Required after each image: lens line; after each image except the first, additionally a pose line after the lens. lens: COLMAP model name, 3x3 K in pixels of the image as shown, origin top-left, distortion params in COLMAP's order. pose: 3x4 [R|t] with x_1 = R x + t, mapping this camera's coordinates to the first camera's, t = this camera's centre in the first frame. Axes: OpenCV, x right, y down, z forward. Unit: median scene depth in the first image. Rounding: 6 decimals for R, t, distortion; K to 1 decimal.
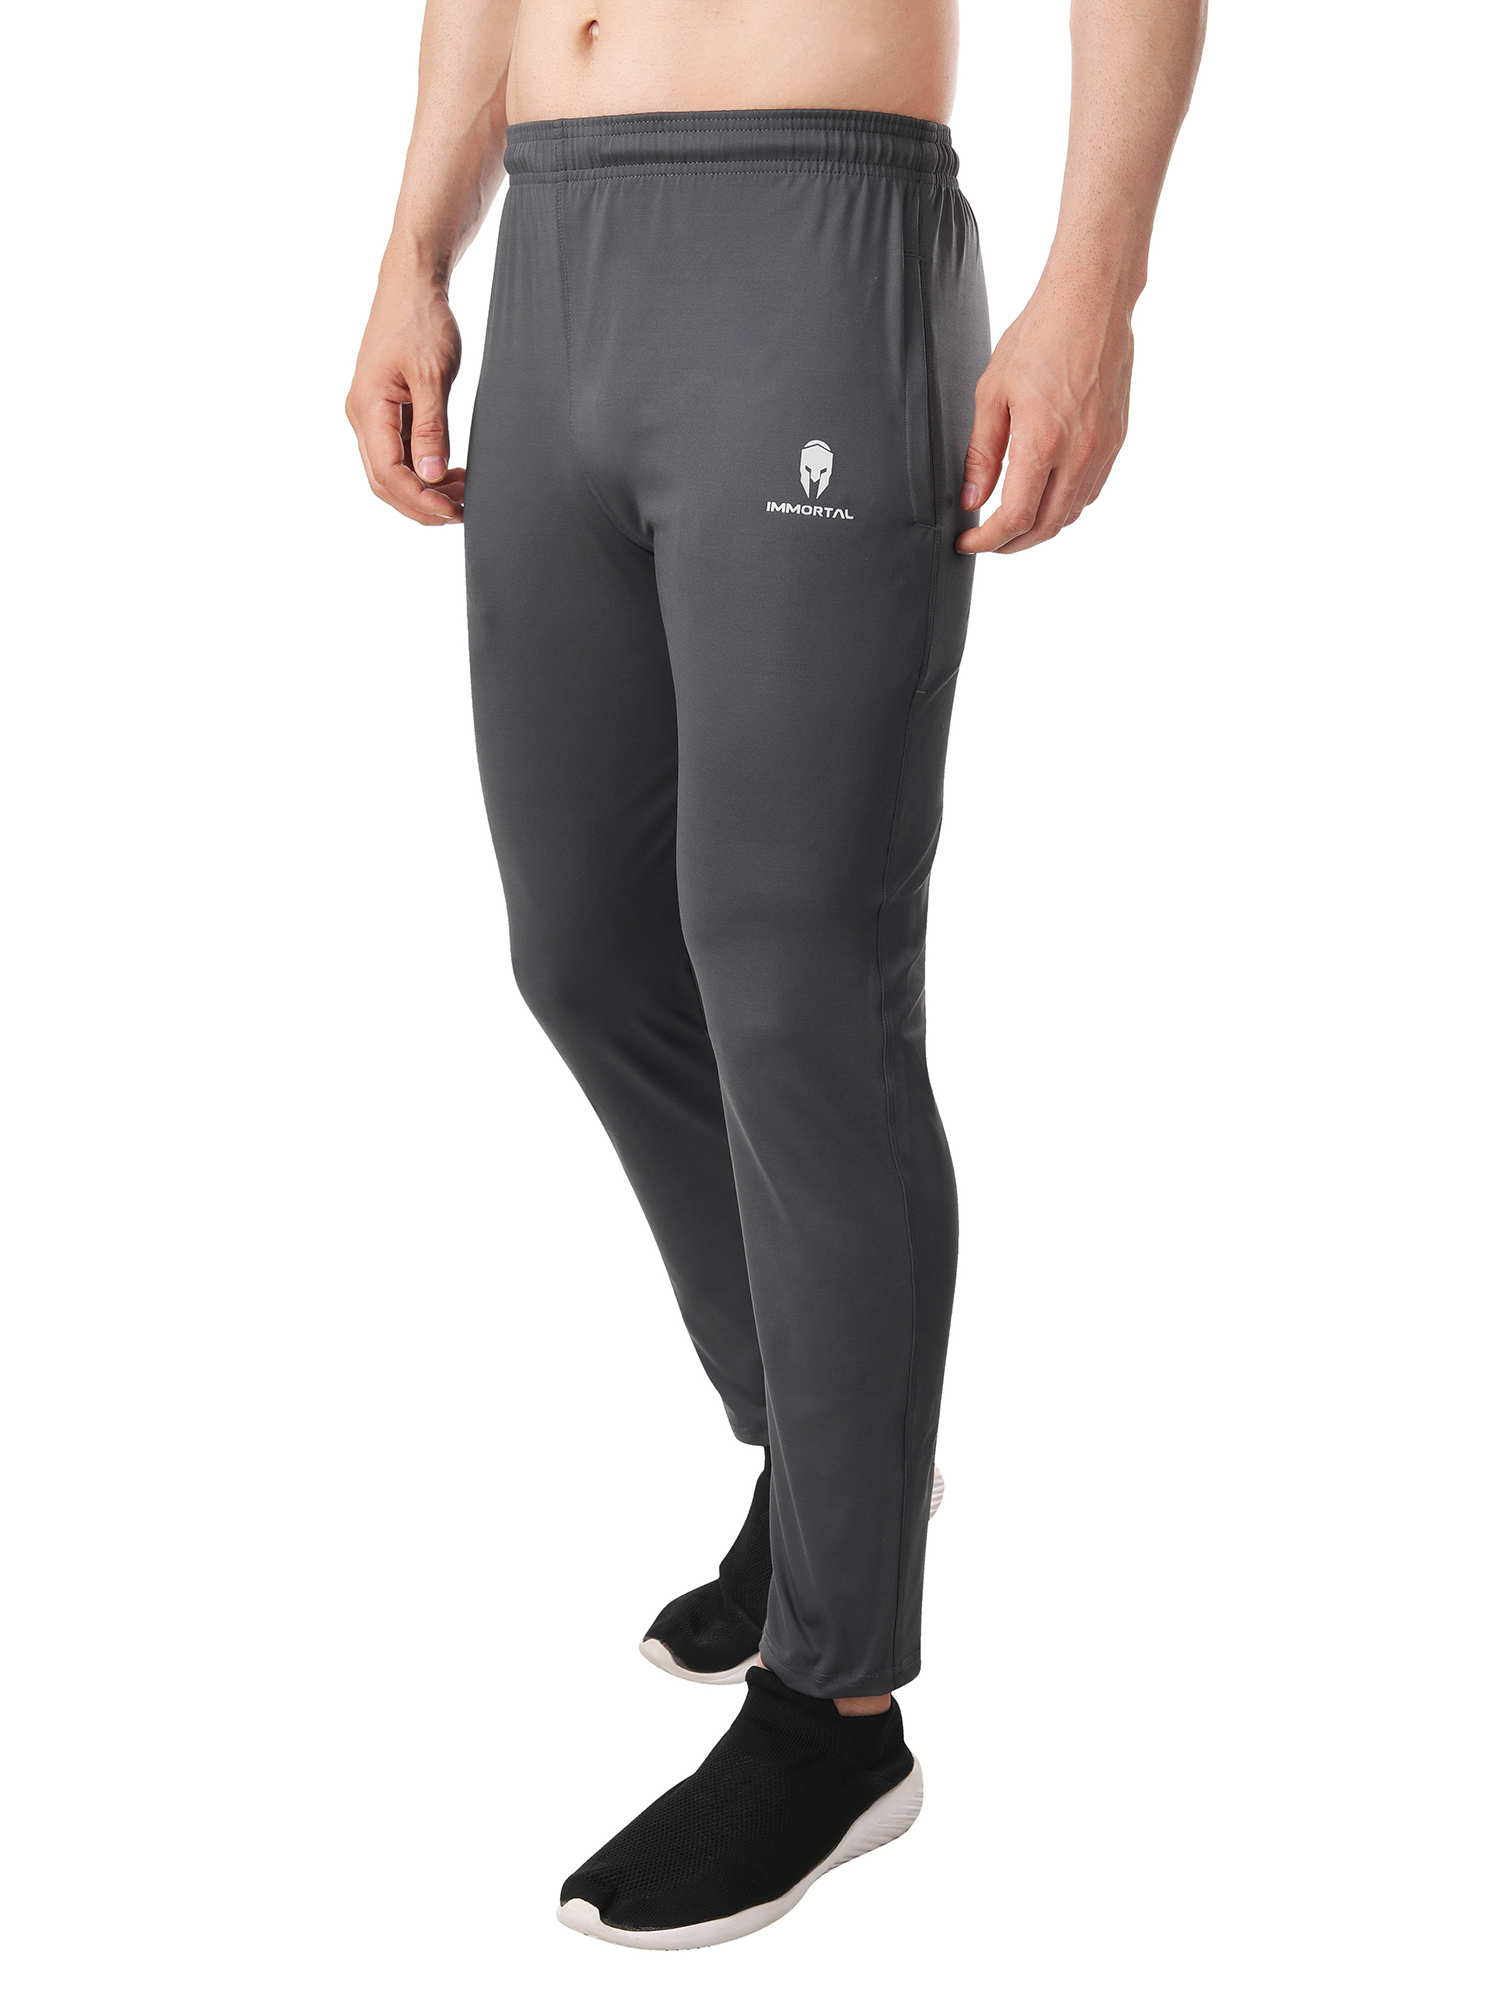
lens RADIAL K [[4092.4, 0, 750.0], [0, 4092.4, 1000.0], [0, 0, 1]] dist [-0.287346, 2.619659]
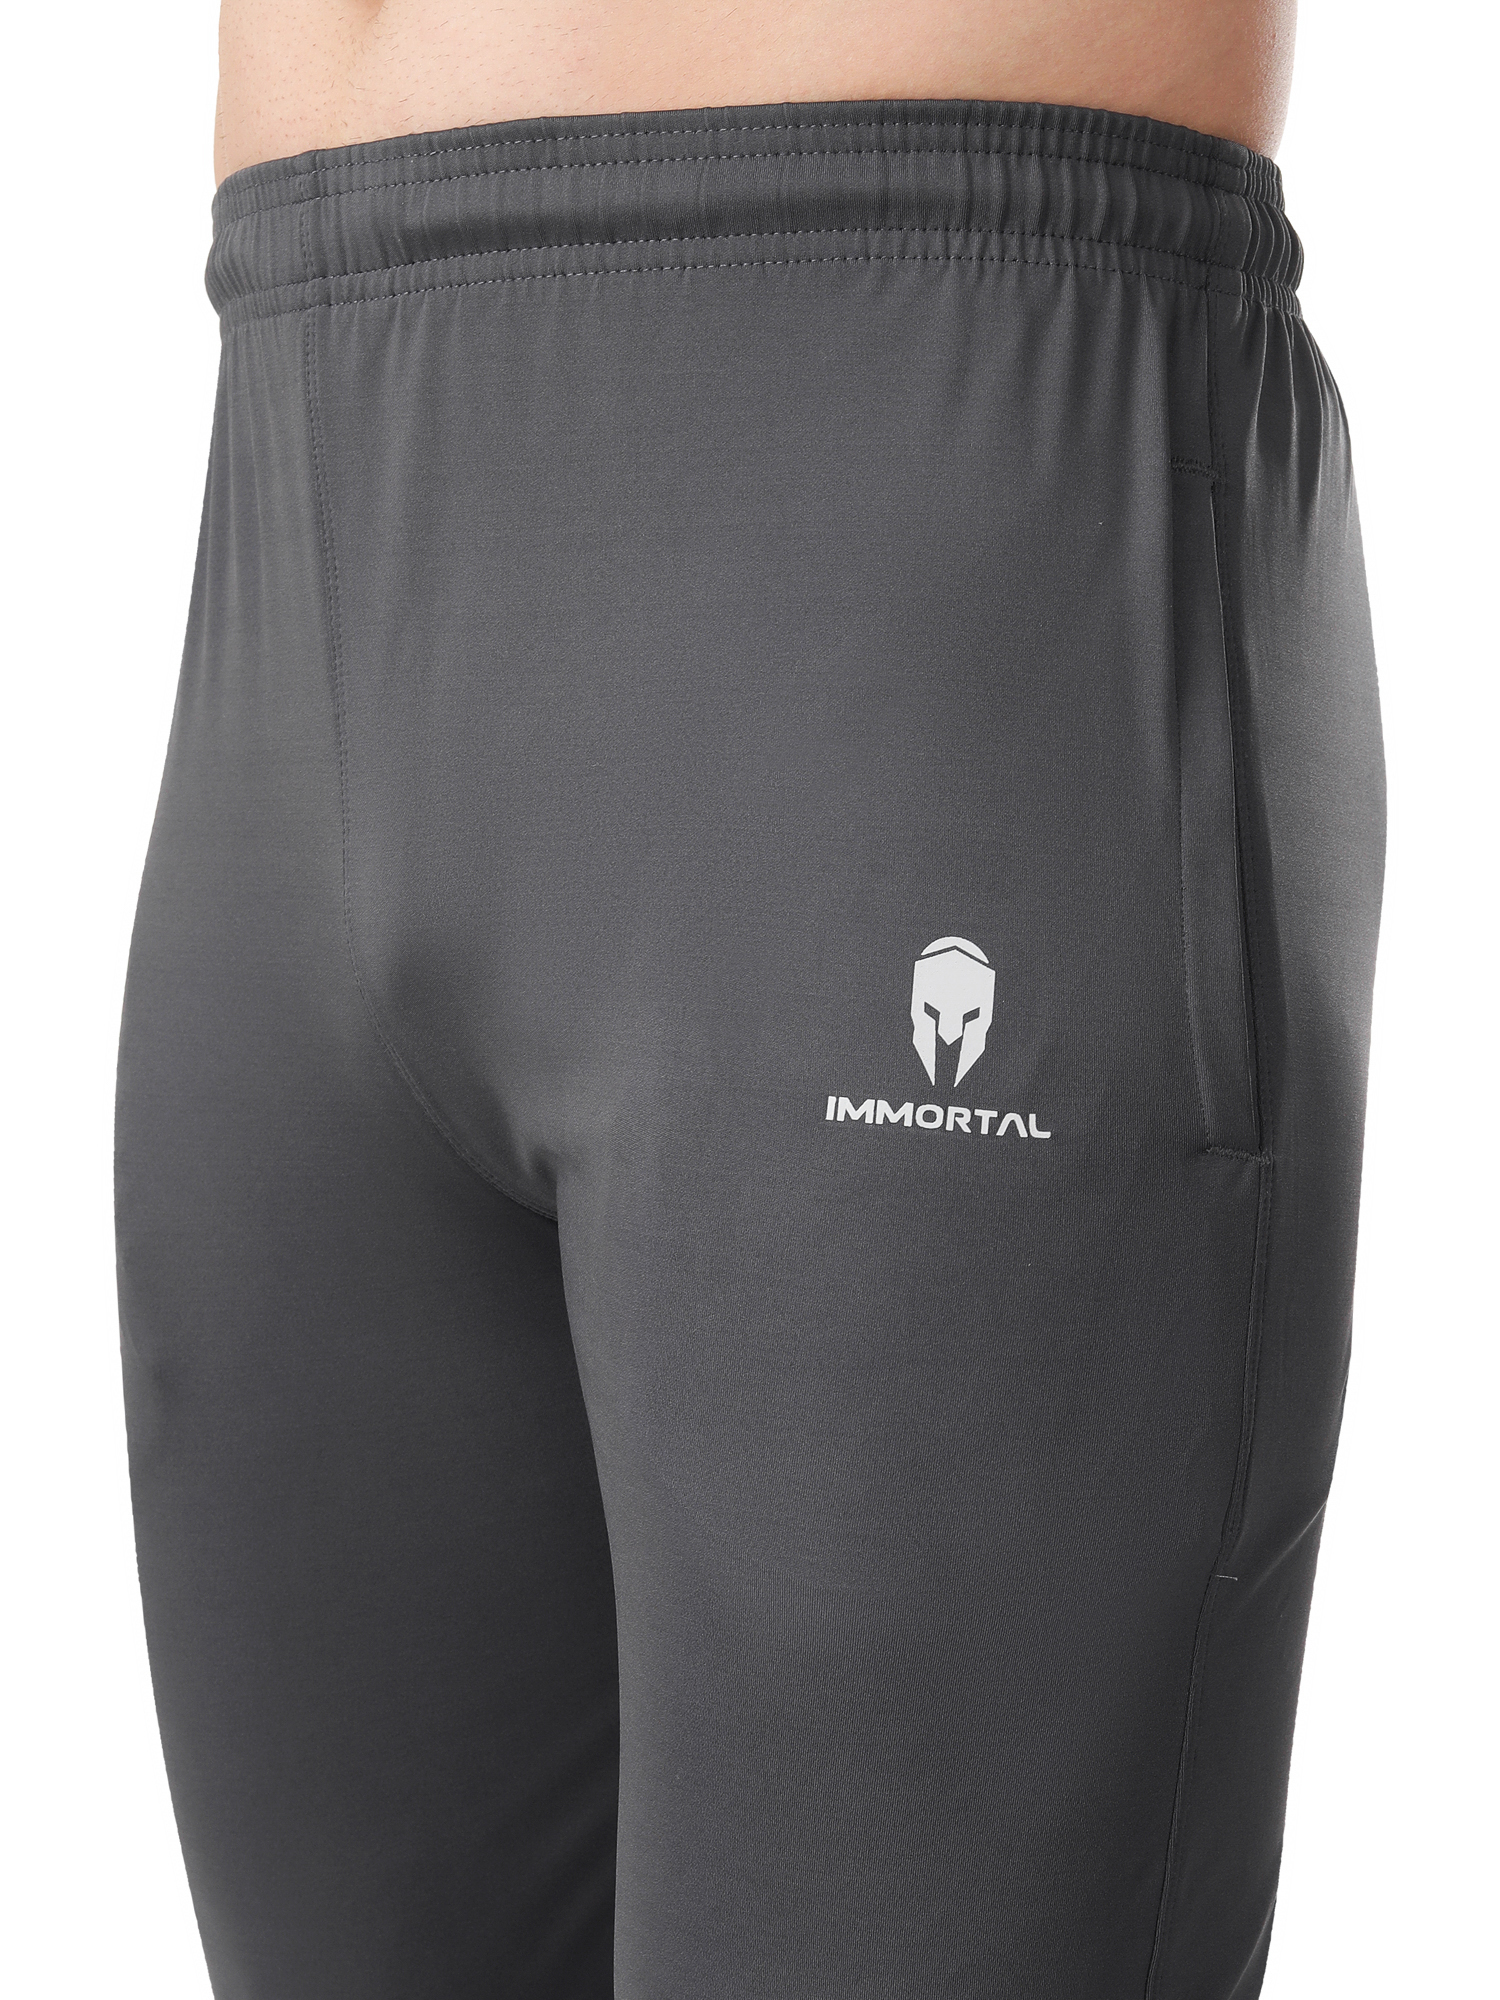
lens RADIAL K [[4092.4, 0, 750.0], [0, 4092.4, 1000.0], [0, 0, 1]] dist [-0.287346, 2.619659]
pose [[0.998013, -0.009699, -0.062249, 0.021294], [0.001004, 0.990400, -0.138230, -0.077771], [0.062992, 0.137893, 0.988442, 0.616005]]
